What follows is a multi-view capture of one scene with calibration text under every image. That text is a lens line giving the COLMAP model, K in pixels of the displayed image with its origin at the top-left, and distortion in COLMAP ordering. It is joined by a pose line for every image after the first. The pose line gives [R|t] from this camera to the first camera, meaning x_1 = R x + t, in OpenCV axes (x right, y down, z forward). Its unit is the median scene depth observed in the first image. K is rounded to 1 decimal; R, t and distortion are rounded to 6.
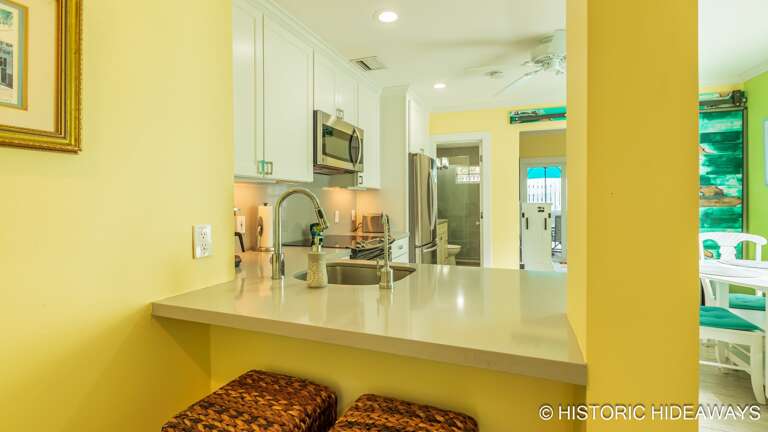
lens RADIAL K [[347.3, 0, 380.1], [0, 347.3, 212.3], [0, 0, 1]] dist [0.001144, 0.000016]
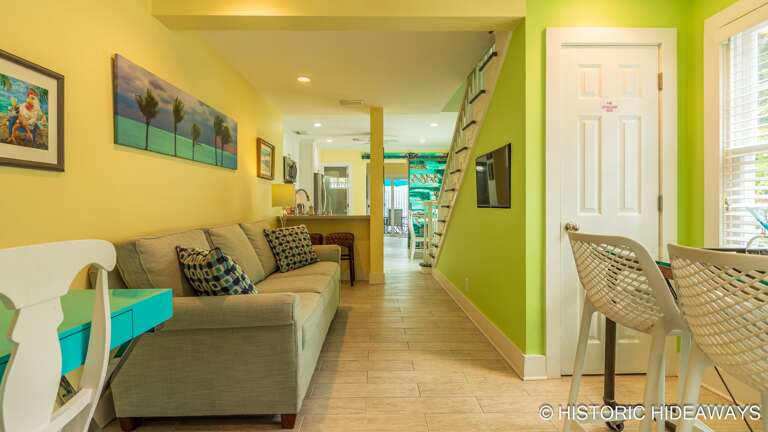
lens RADIAL K [[347.3, 0, 384.8], [0, 347.3, 208.2], [0, 0, 1]] dist [0.001144, 0.000016]
pose [[0.915537, -0.009438, 0.402122, -0.288896], [0.020730, 0.999503, -0.023739, 0.071495], [-0.401698, 0.030070, 0.915278, -0.802107]]
